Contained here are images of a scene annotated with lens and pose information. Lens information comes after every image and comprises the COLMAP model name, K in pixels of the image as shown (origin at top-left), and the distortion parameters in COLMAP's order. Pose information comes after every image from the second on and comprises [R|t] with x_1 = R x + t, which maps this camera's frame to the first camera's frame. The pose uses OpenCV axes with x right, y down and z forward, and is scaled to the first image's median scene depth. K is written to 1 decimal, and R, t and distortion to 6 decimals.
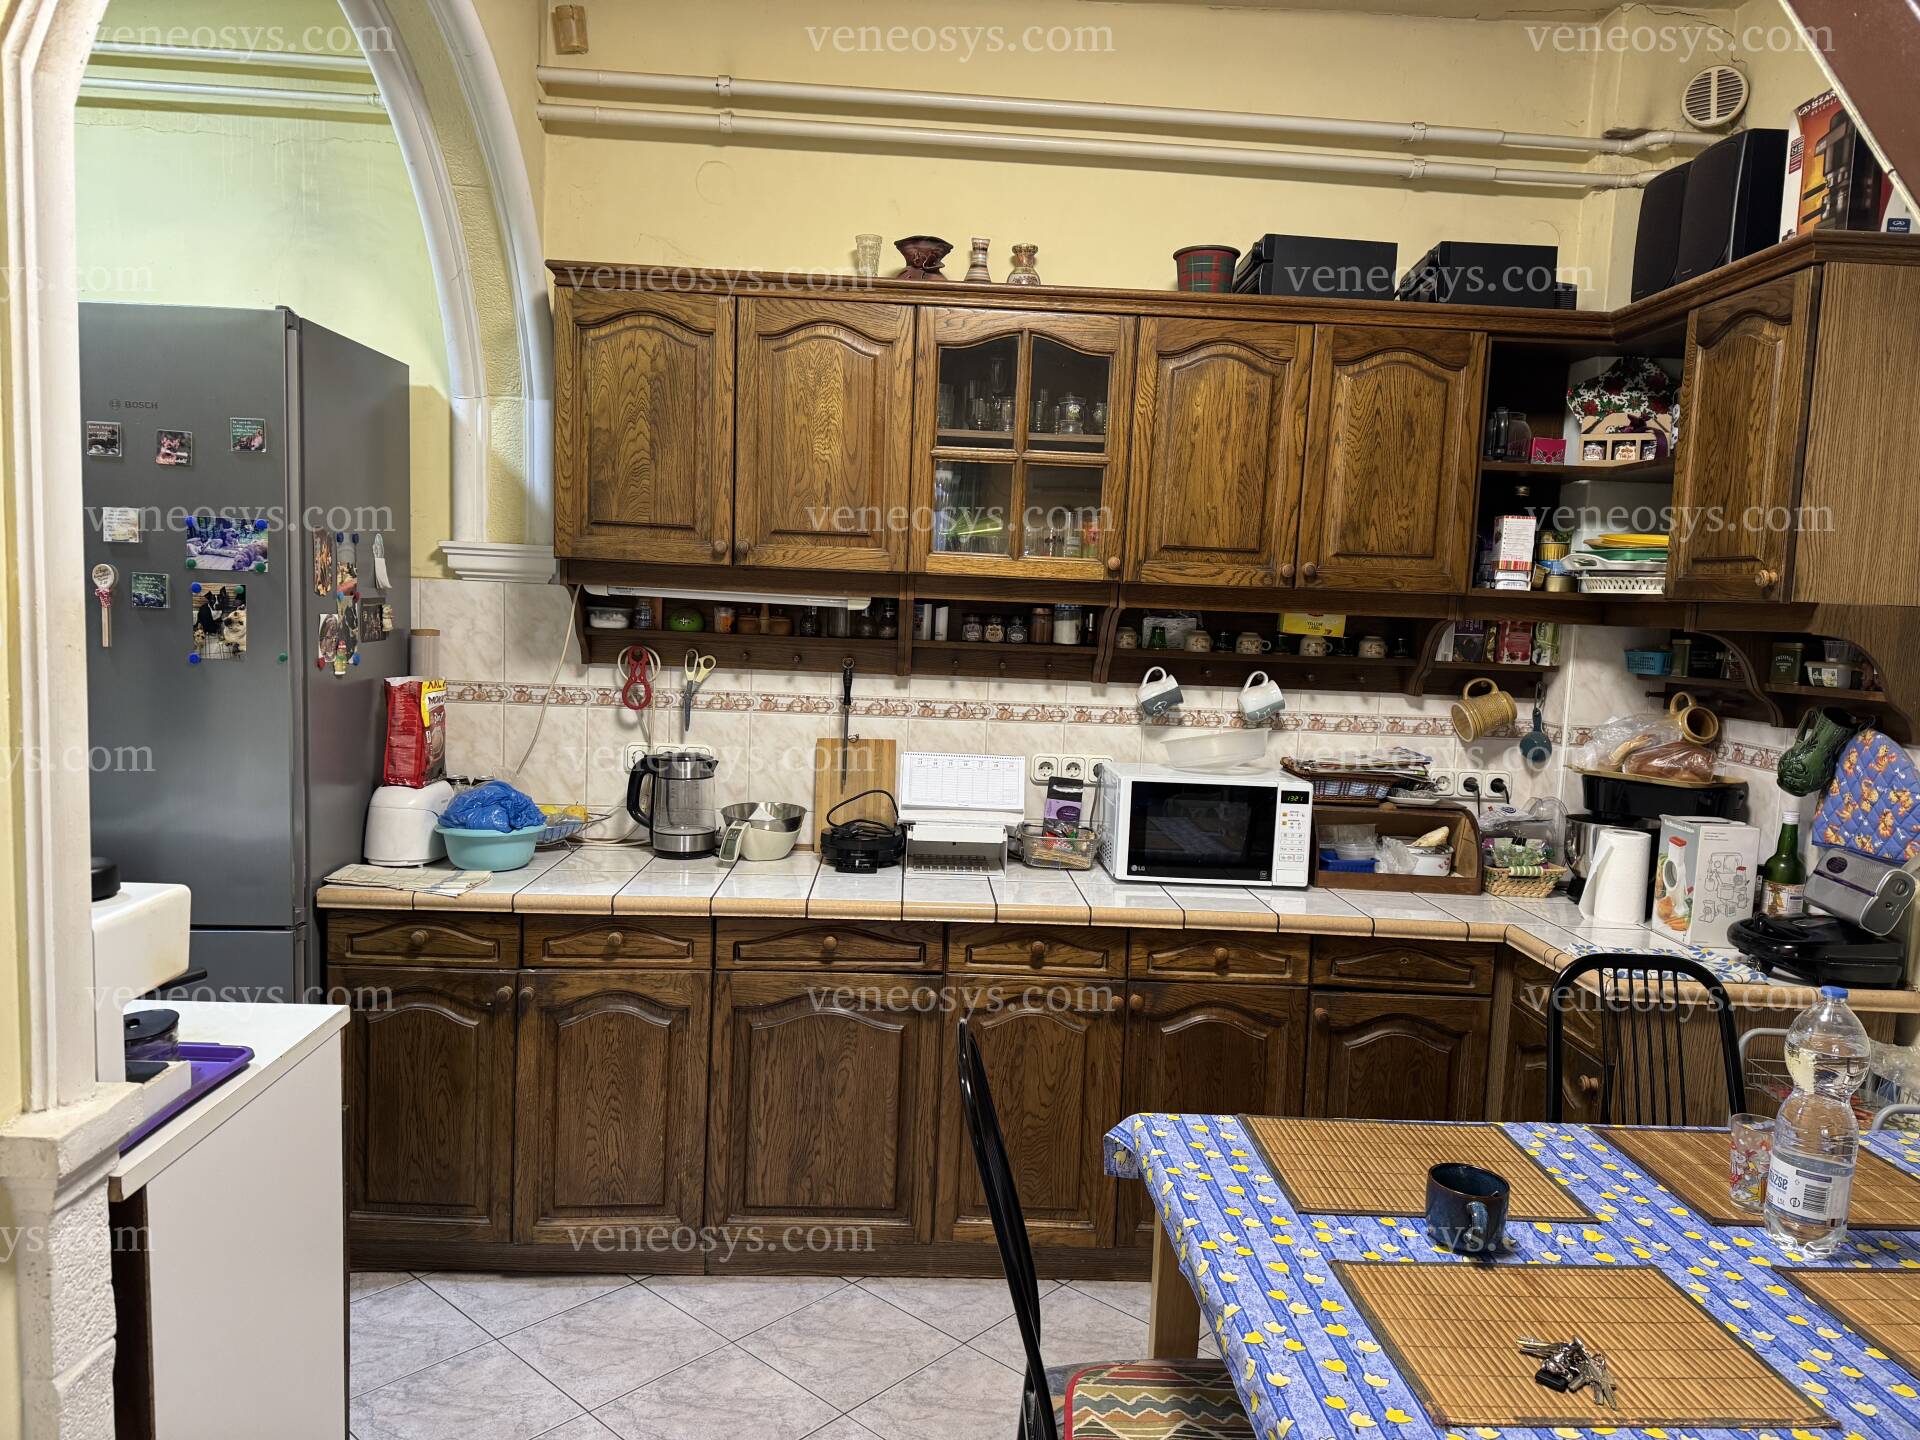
lens RADIAL K [[1331.8, 0, 979.8], [0, 1331.8, 731.5], [0, 0, 1]] dist [-0.003044, -0.001224]
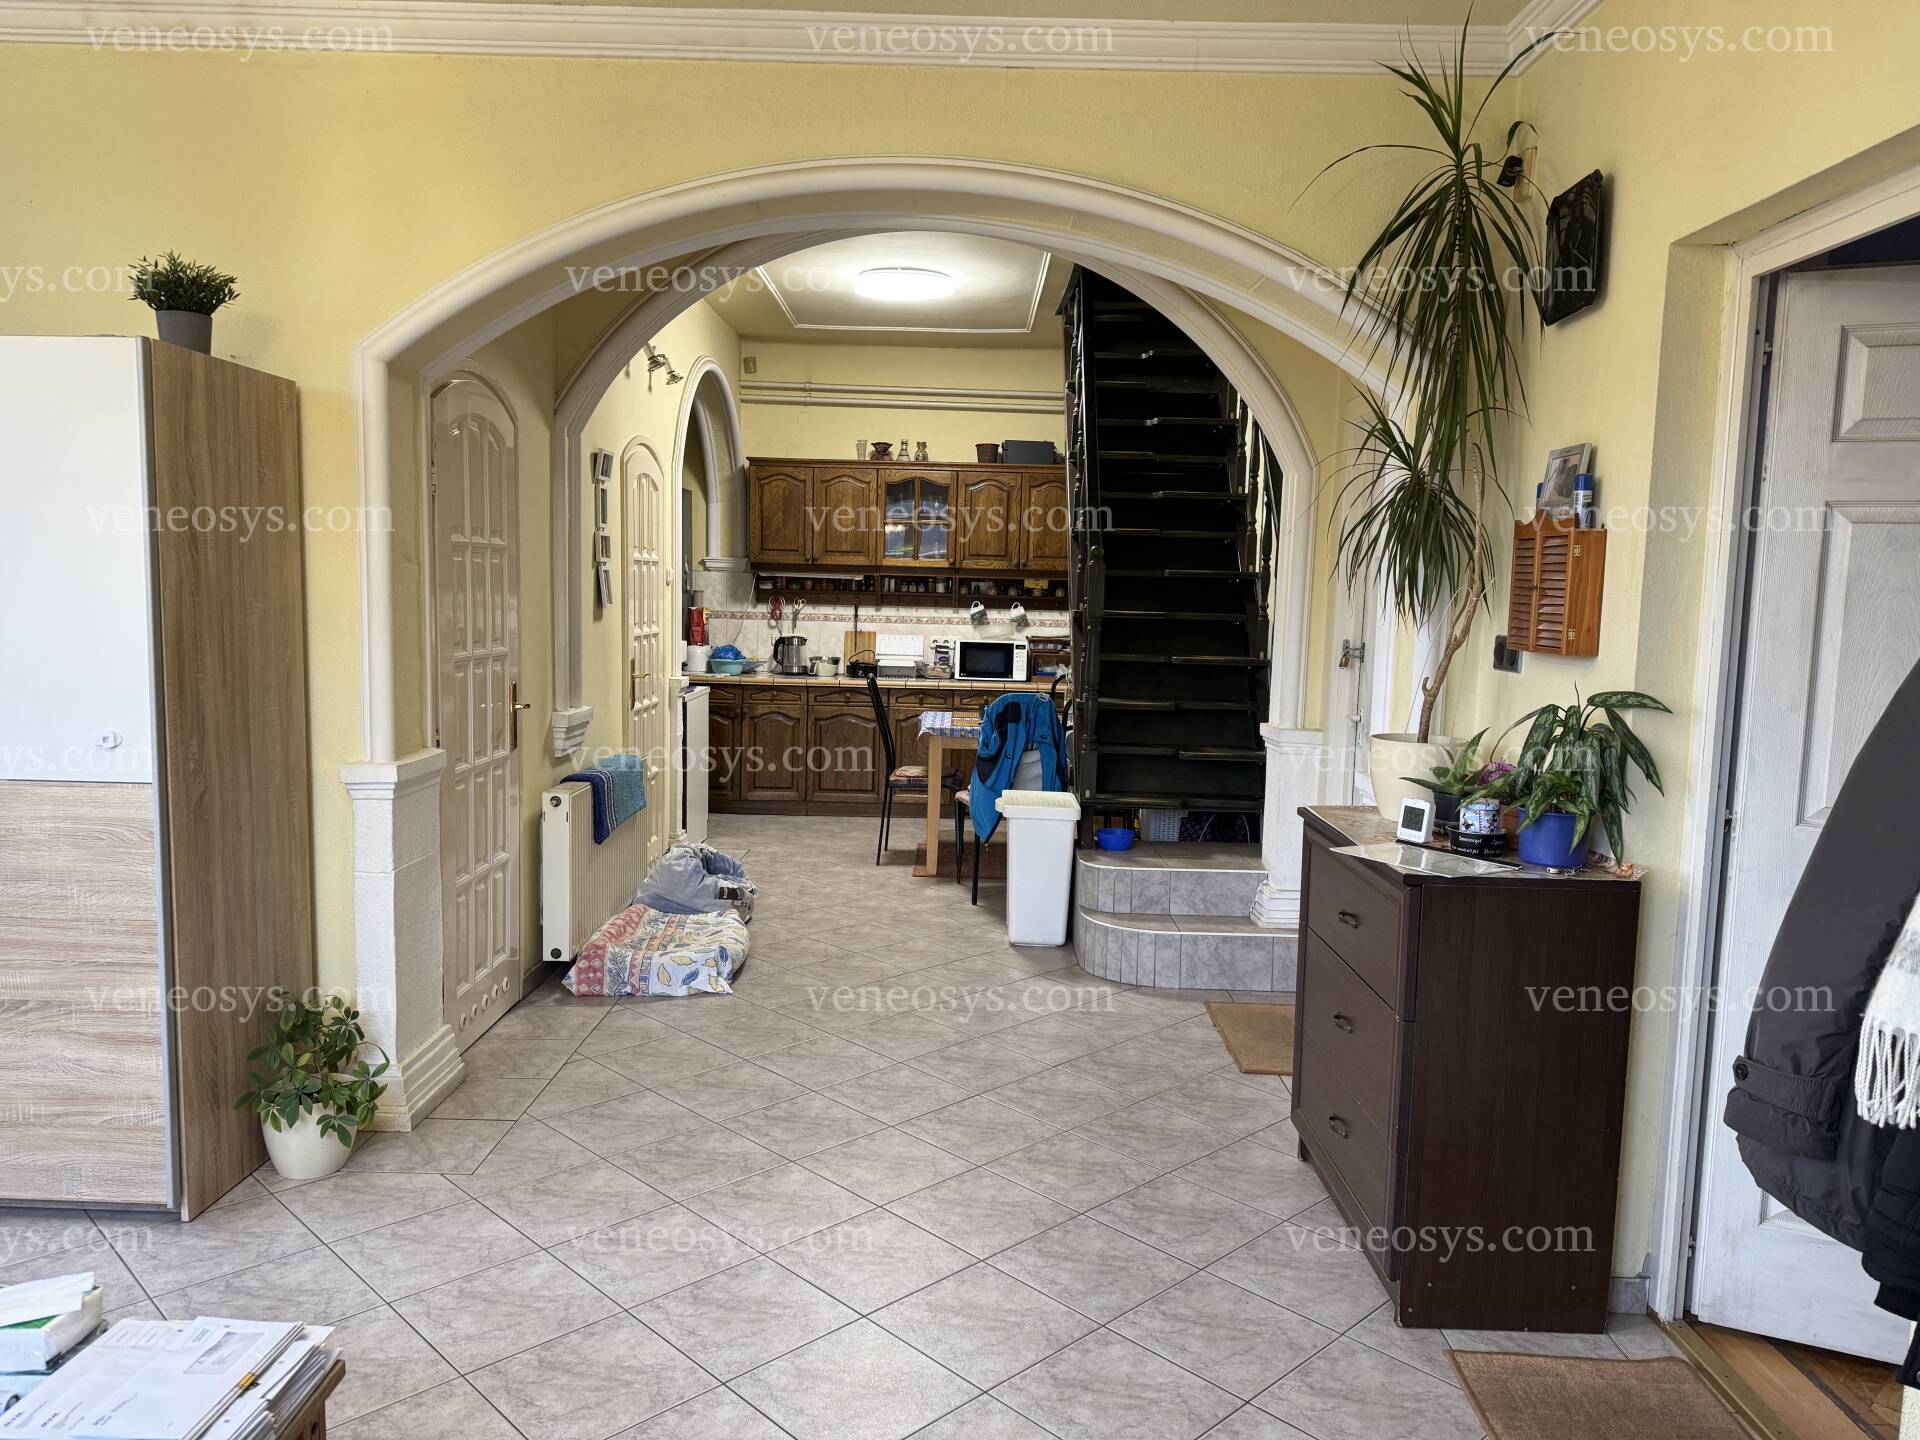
lens RADIAL K [[1331.8, 0, 941.5], [0, 1331.8, 719.4], [0, 0, 1]] dist [-0.003044, -0.001224]
pose [[0.997409, -0.007524, -0.071550, 0.250923], [0.007770, 0.999965, 0.003154, 0.172695], [0.071524, -0.003702, 0.997432, -1.581810]]
